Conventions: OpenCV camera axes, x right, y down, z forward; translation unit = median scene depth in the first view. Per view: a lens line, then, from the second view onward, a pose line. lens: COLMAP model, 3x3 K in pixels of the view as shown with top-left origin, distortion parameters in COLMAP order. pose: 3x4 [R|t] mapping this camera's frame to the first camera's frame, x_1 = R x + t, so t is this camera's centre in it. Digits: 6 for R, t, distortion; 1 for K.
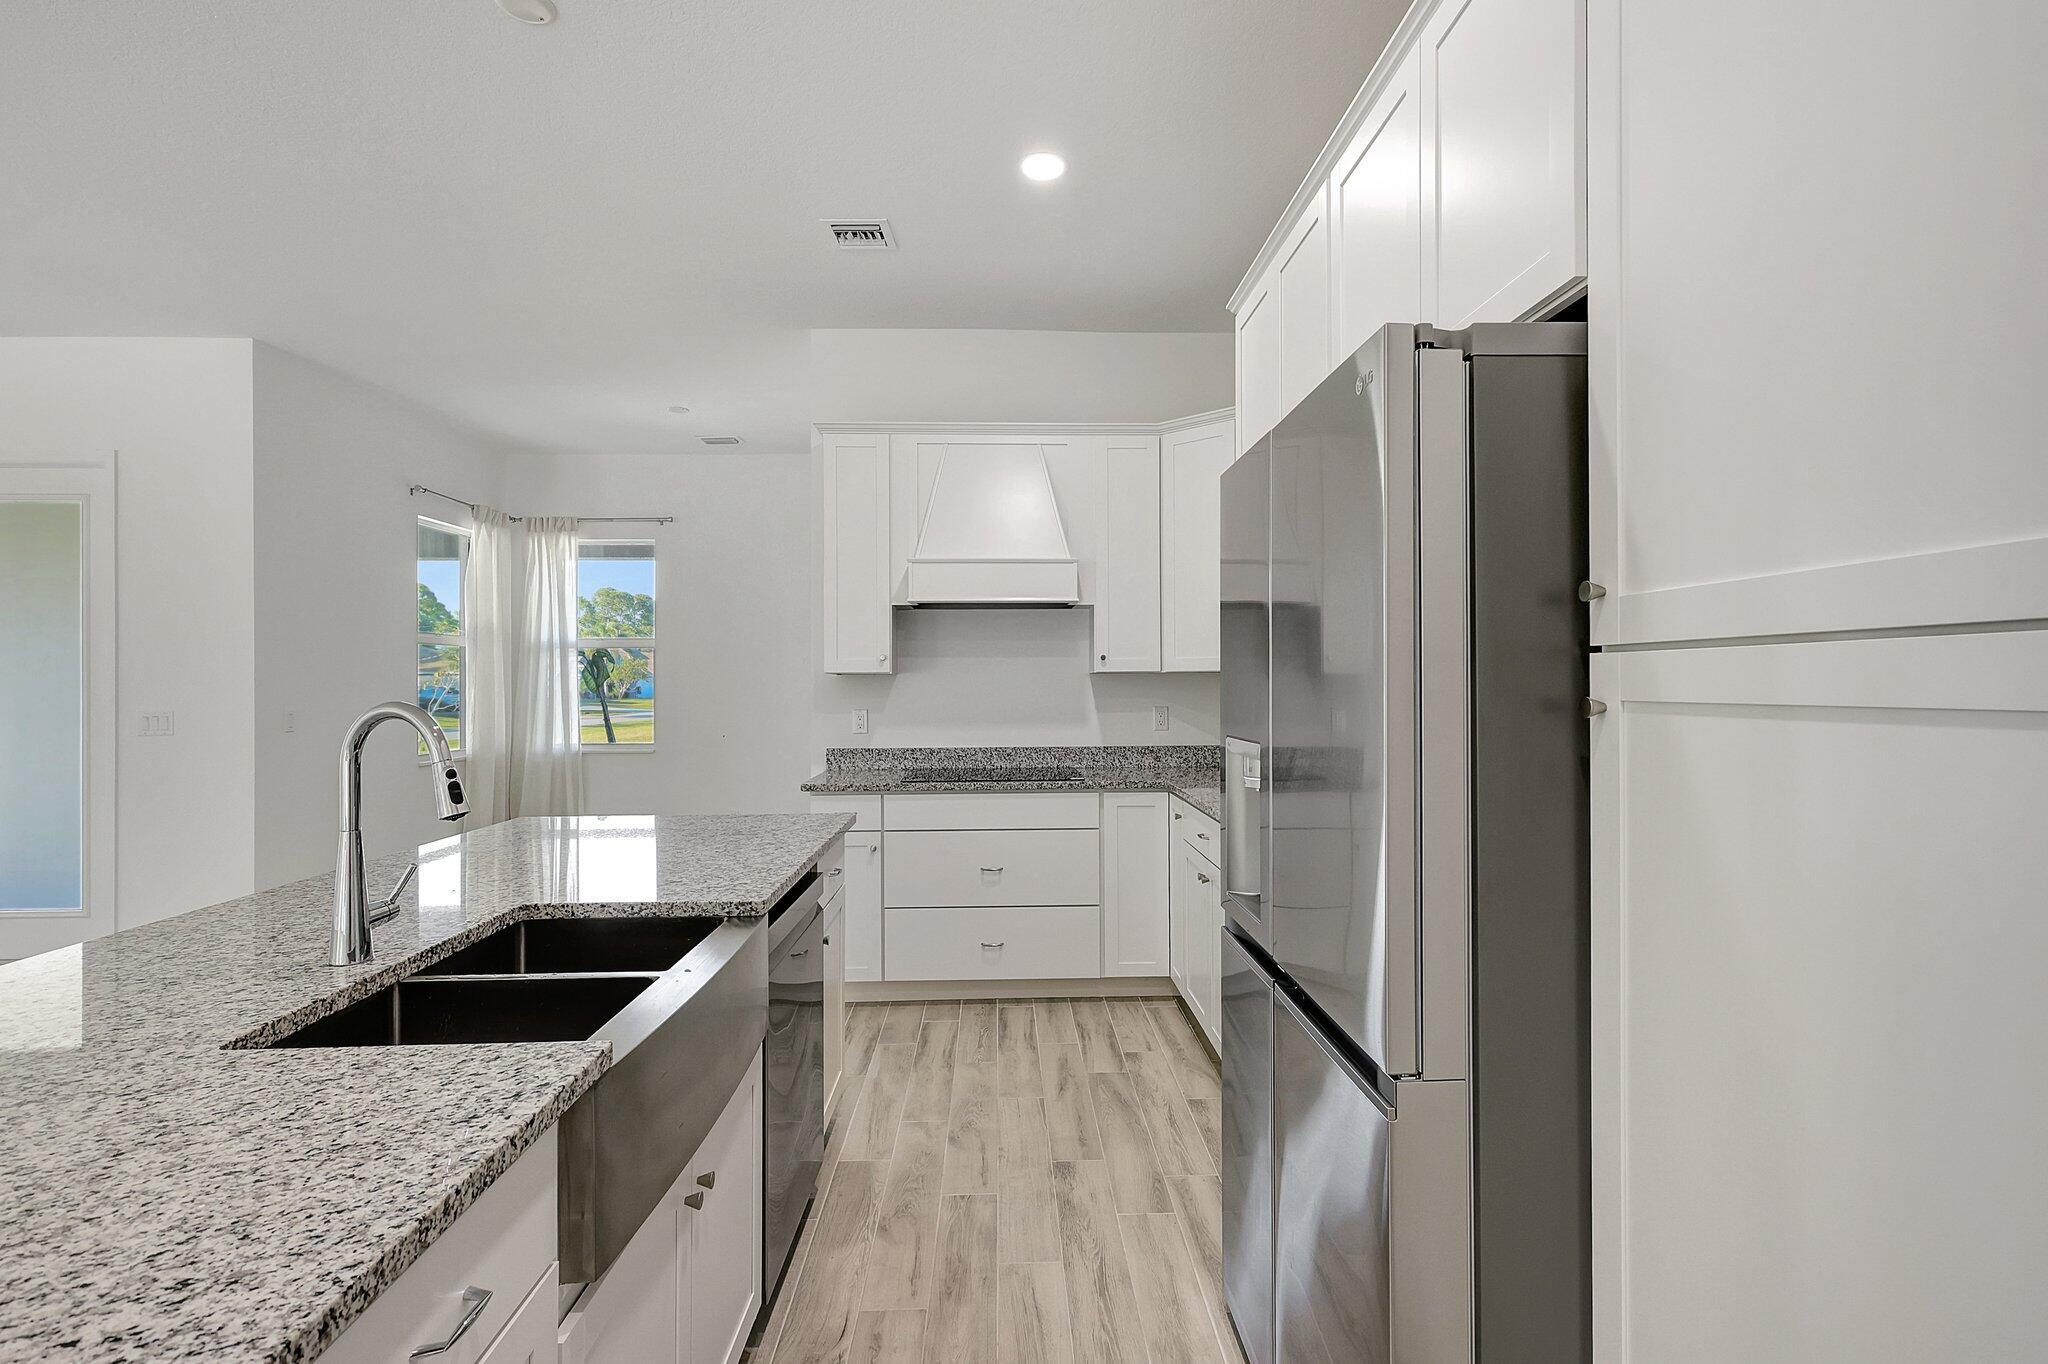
lens RADIAL K [[1006.6, 0, 1024.0], [0, 1006.6, 682.0], [0, 0, 1]] dist [-0.002539, 0.005036]
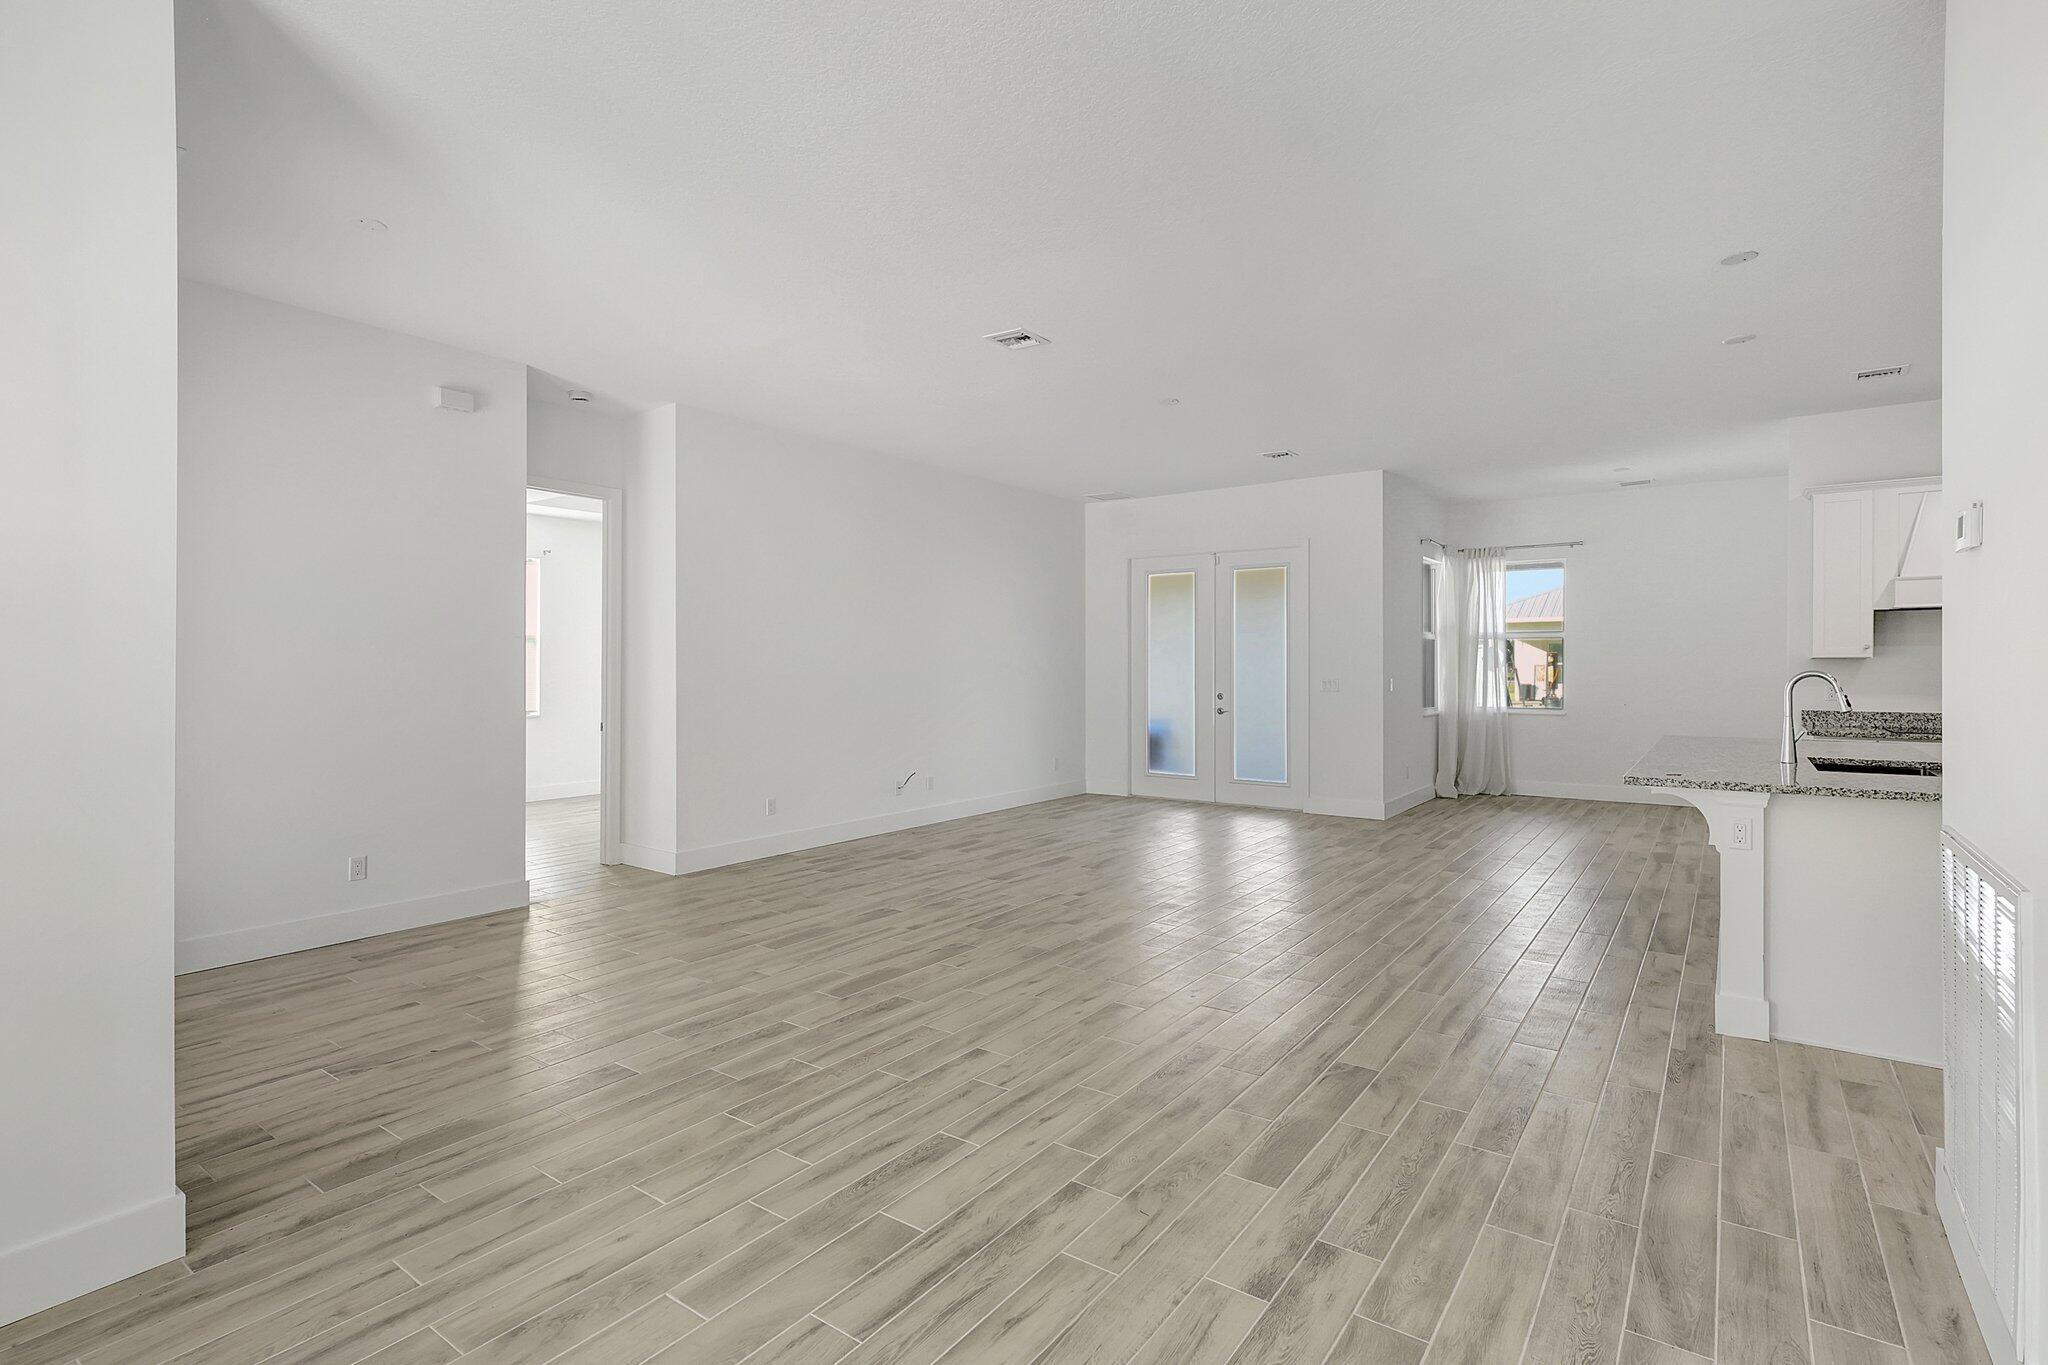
lens RADIAL K [[948.0, 0, 1024.0], [0, 948.0, 682.5], [0, 0, 1]] dist [-0.001563, -0.000280]
pose [[0.766248, 0.014792, -0.642374, -0.201553], [-0.000723, 0.999754, 0.022159, -0.002880], [0.642544, -0.016515, 0.766071, -0.843154]]
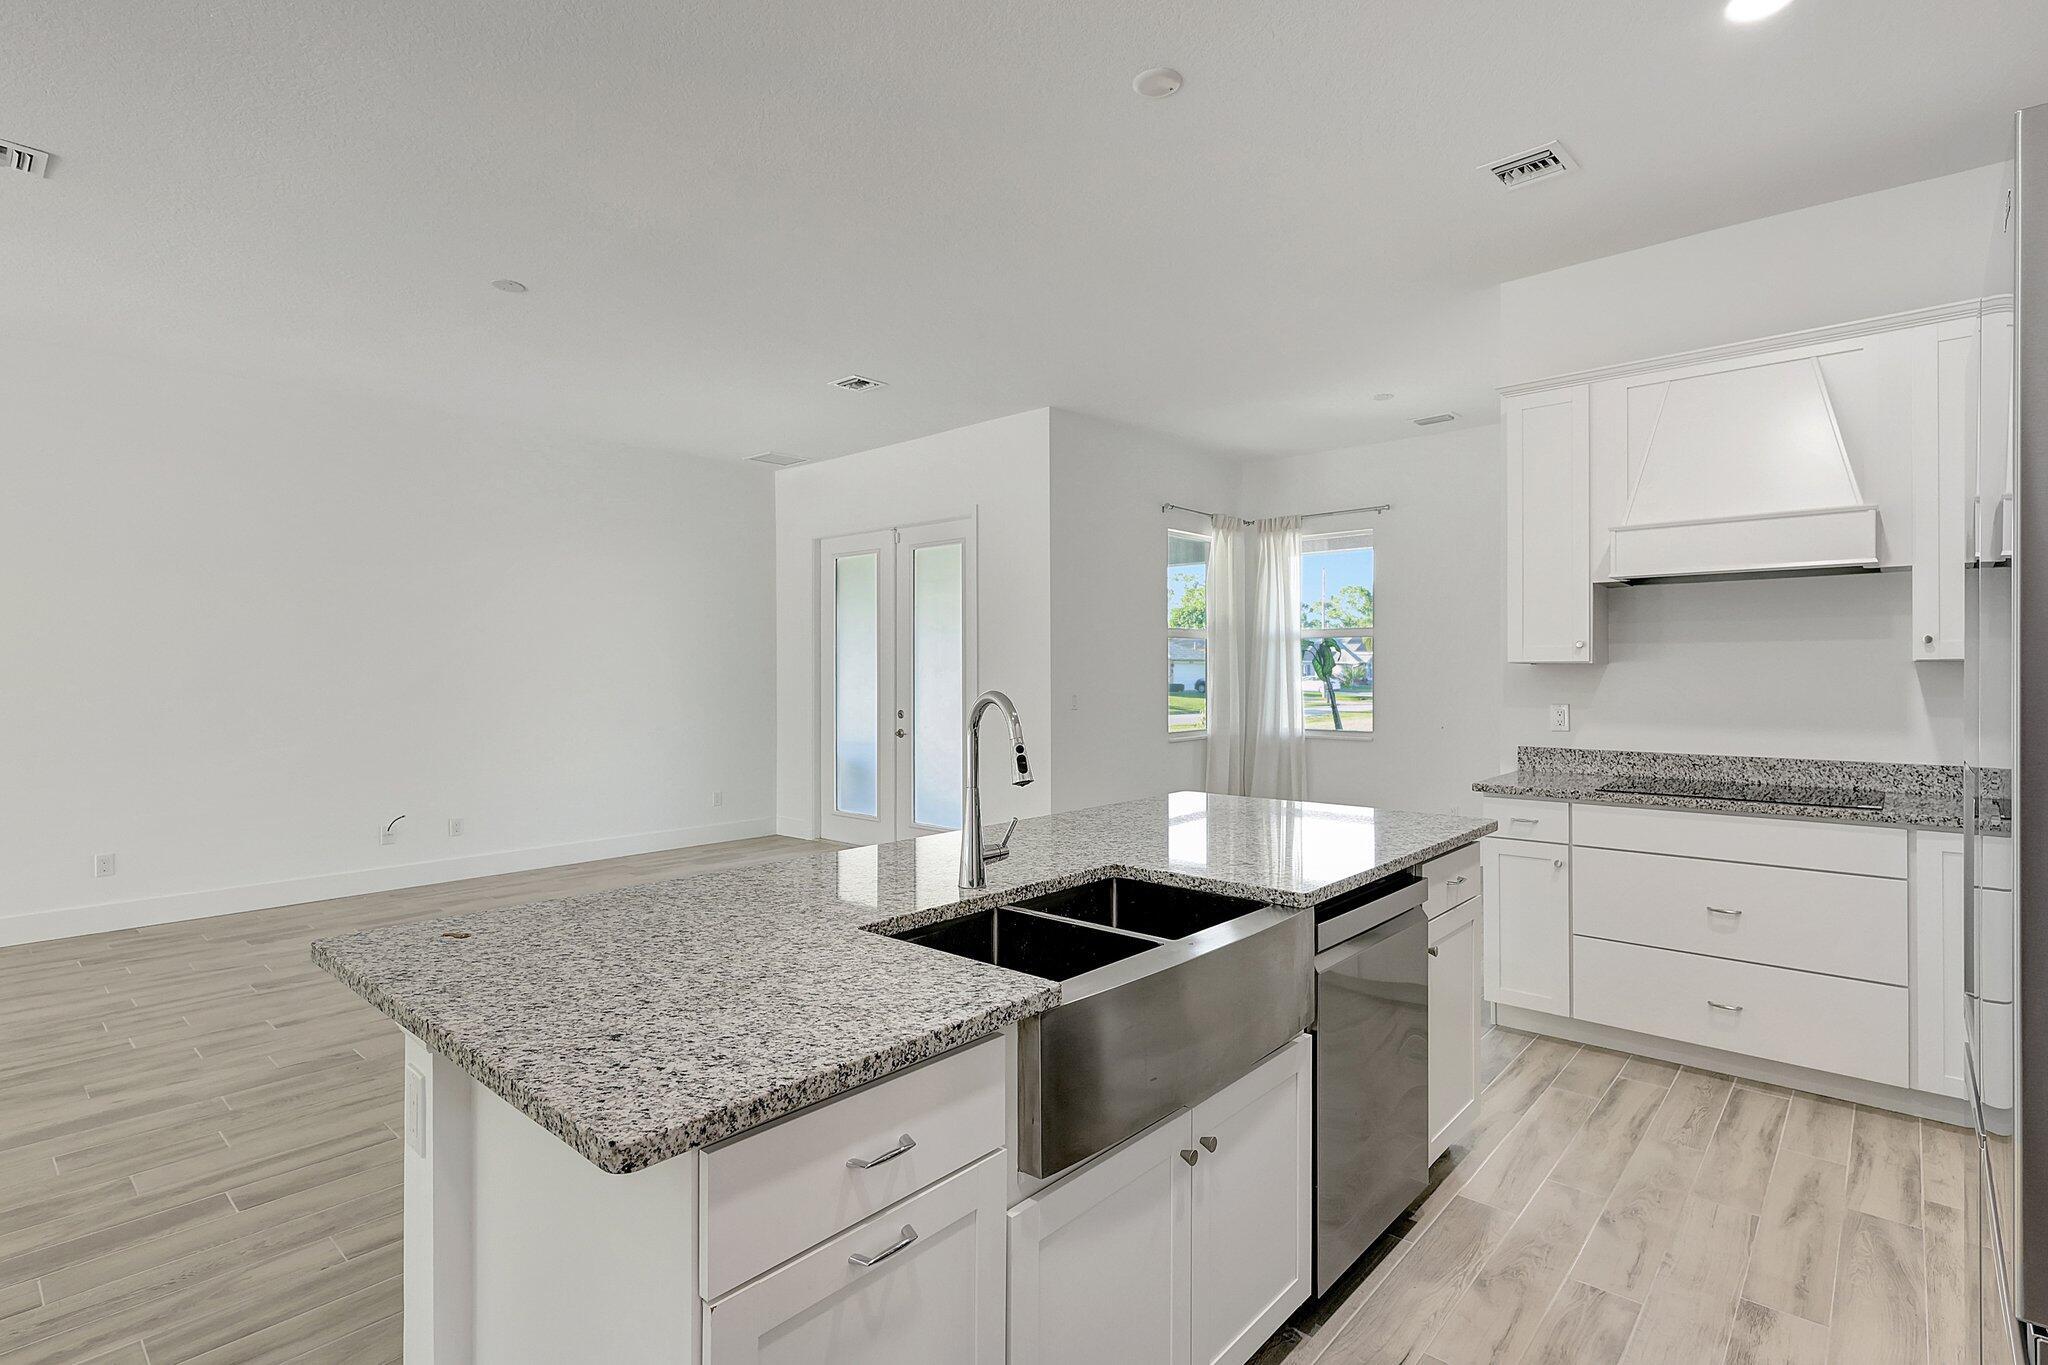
lens RADIAL K [[993.7, 0, 973.3], [0, 993.7, 672.9], [0, 0, 1]] dist [0.000255, 0.000246]
pose [[0.705936, 0.003473, -0.708267, 0.101508], [-0.000523, 0.999990, 0.004382, -0.003415], [0.708276, -0.002723, 0.705931, 0.031777]]
